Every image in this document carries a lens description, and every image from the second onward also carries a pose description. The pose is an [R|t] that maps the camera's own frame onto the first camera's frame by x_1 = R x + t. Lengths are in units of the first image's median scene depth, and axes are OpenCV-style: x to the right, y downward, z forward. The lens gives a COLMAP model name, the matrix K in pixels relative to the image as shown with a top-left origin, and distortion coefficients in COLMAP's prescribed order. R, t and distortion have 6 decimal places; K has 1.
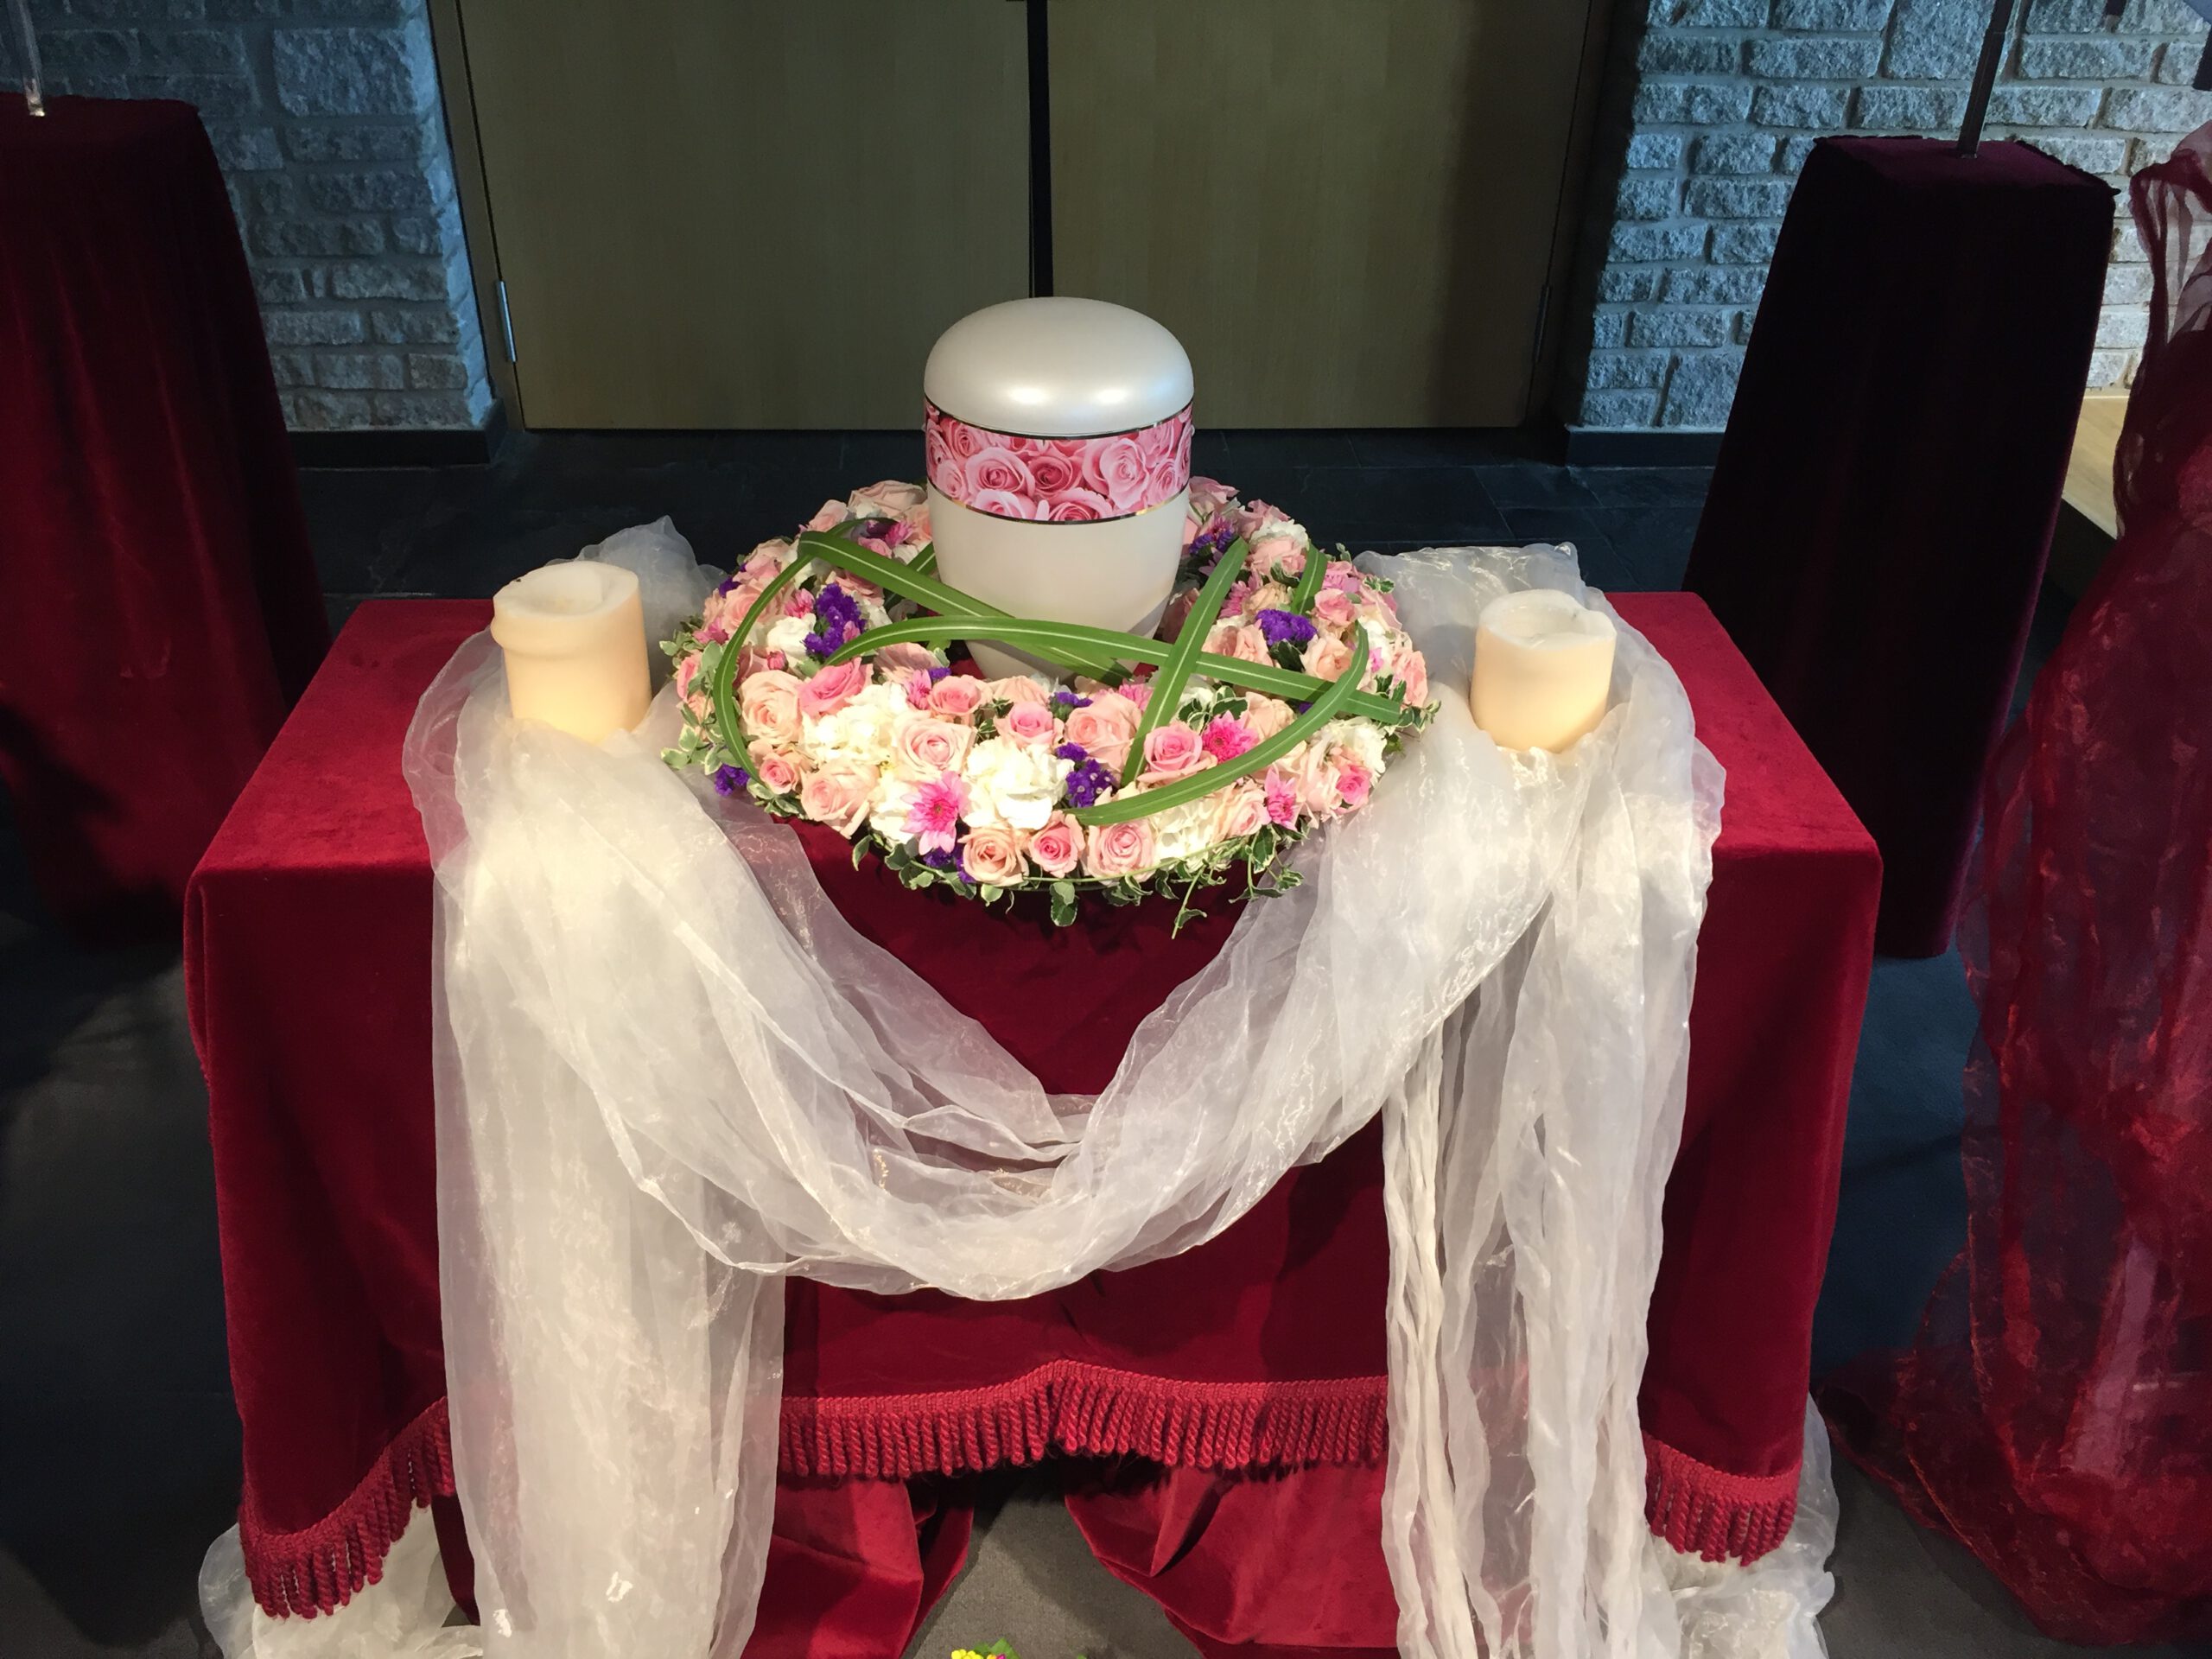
lens RADIAL K [[1928.1, 0, 1106.0], [0, 1928.1, 829.5], [0, 0, 1]] dist [0.100537, -0.159223]
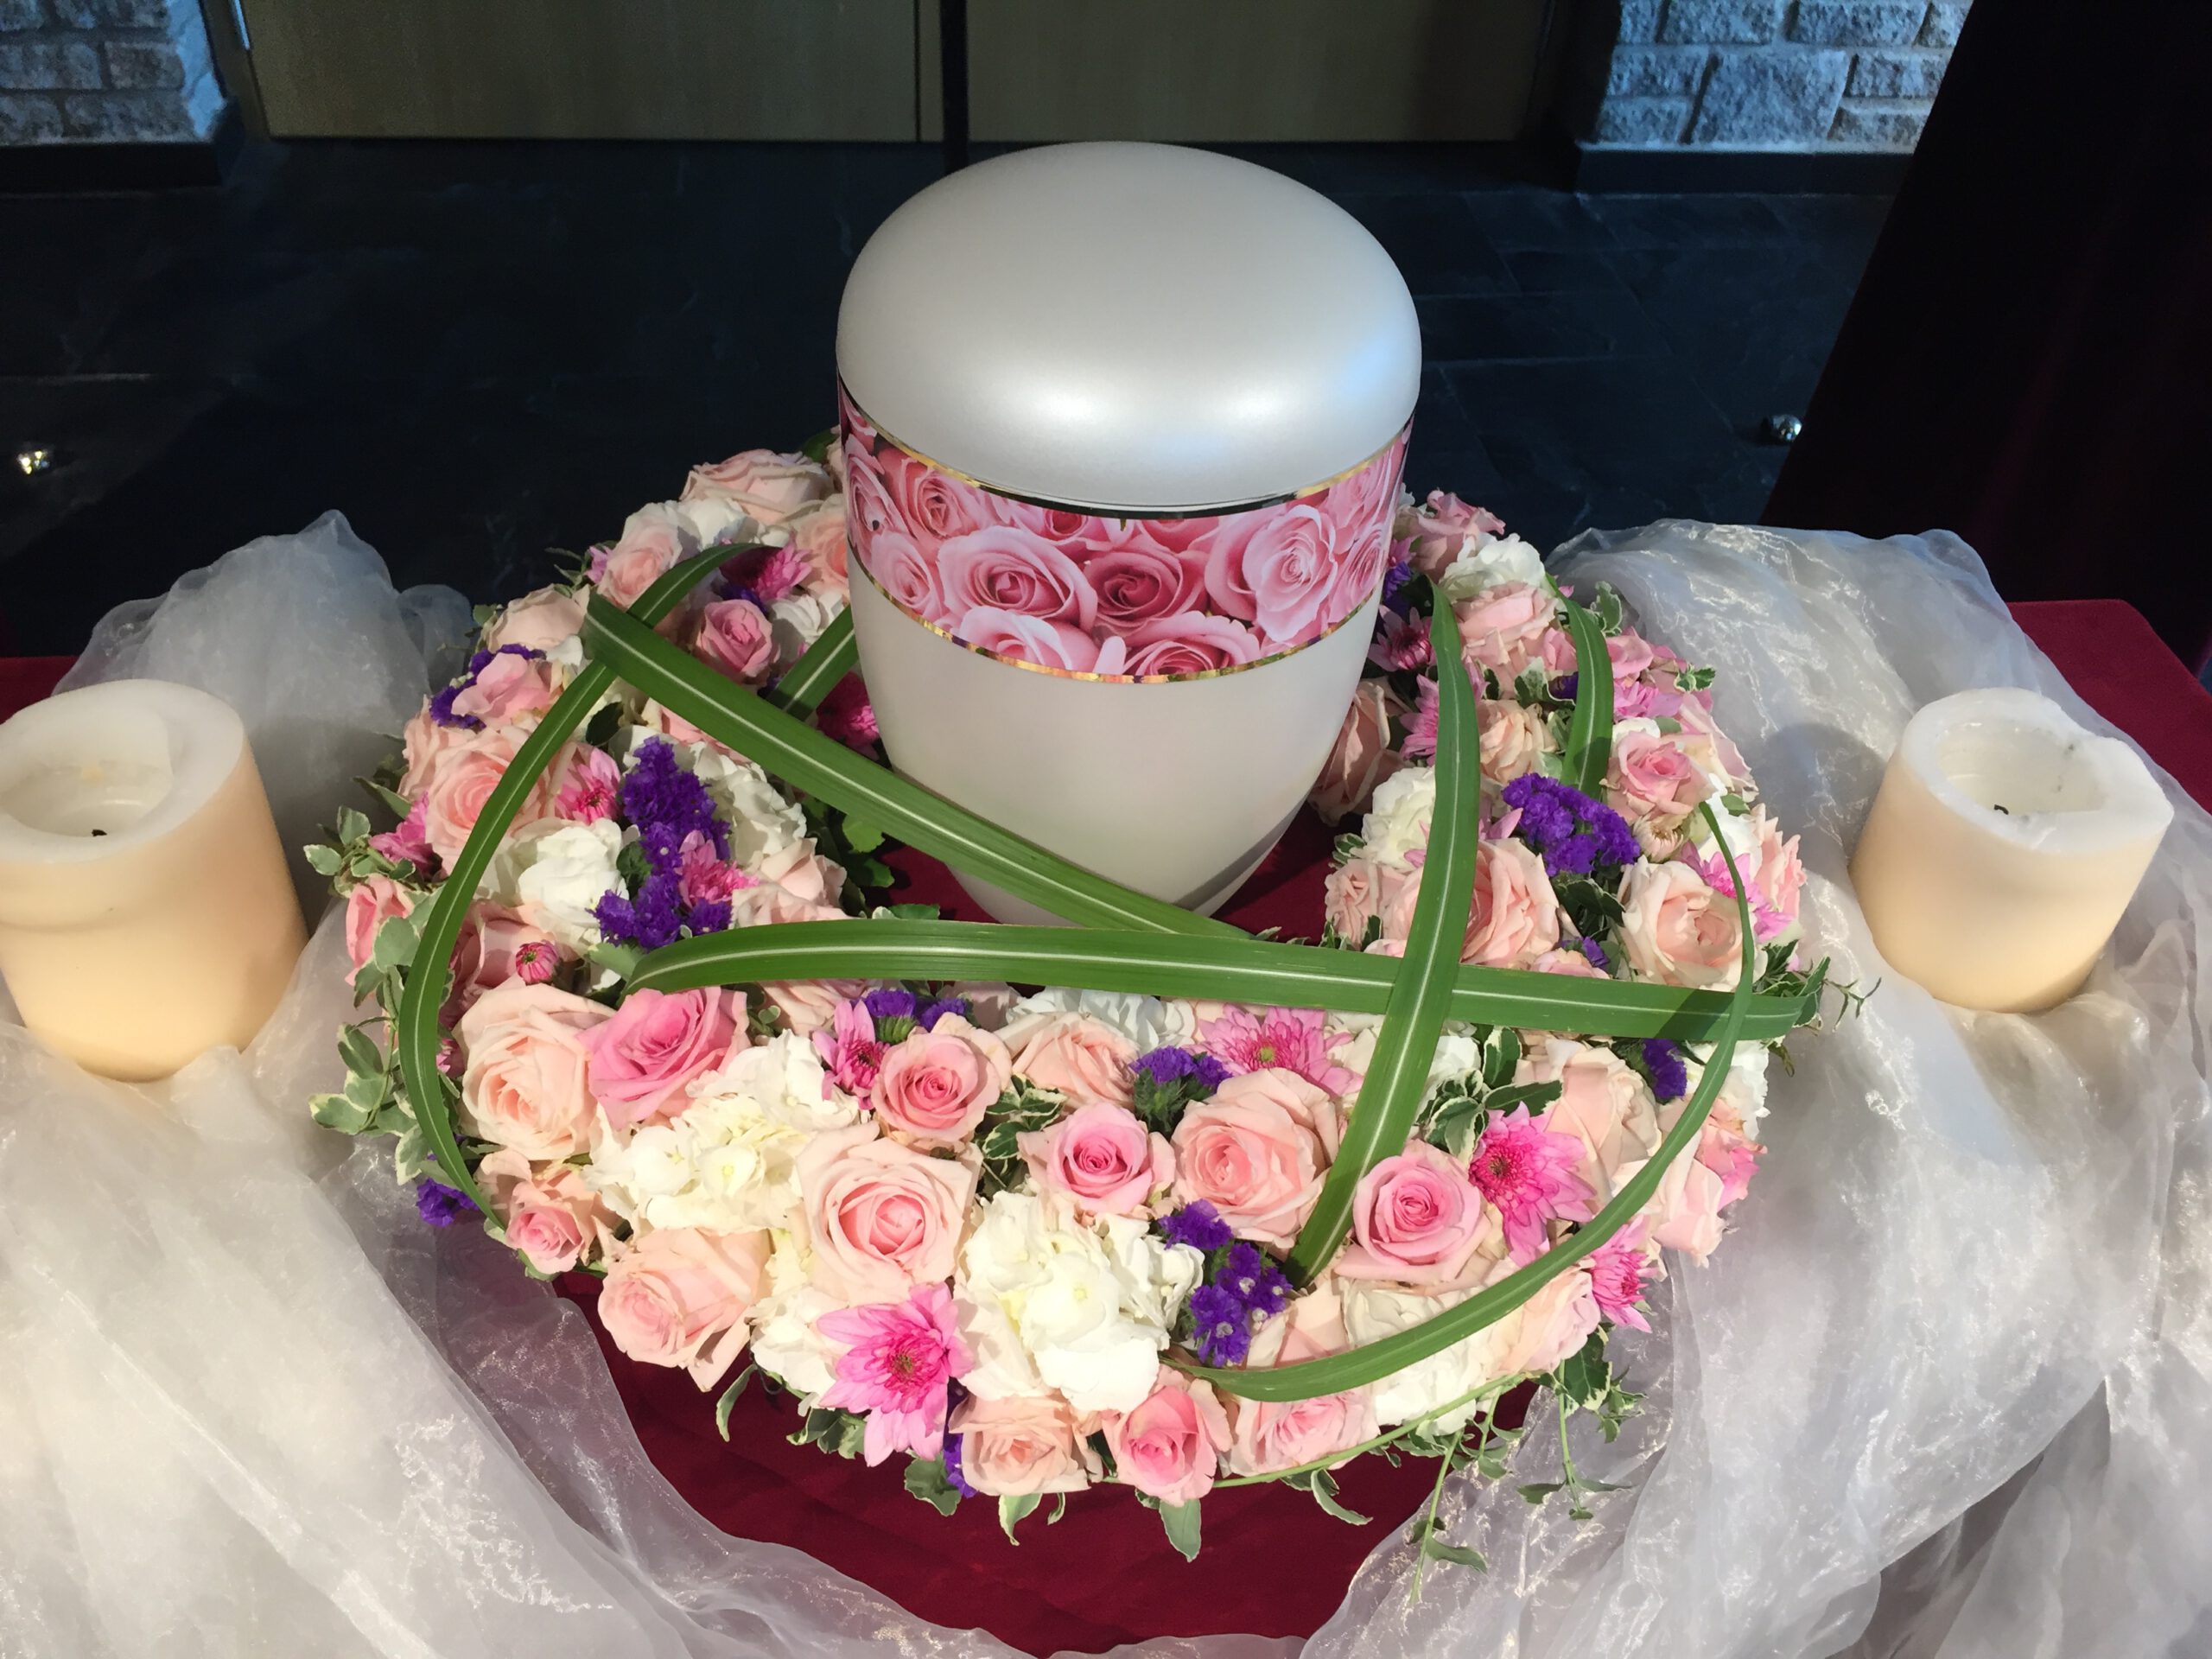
lens RADIAL K [[1928.1, 0, 1106.0], [0, 1928.1, 829.5], [0, 0, 1]] dist [0.100537, -0.159223]
pose [[0.997759, -0.016594, 0.064827, -0.063841], [0.005803, 0.986571, 0.163232, -0.197727], [-0.066665, -0.162490, 0.984456, 0.541624]]
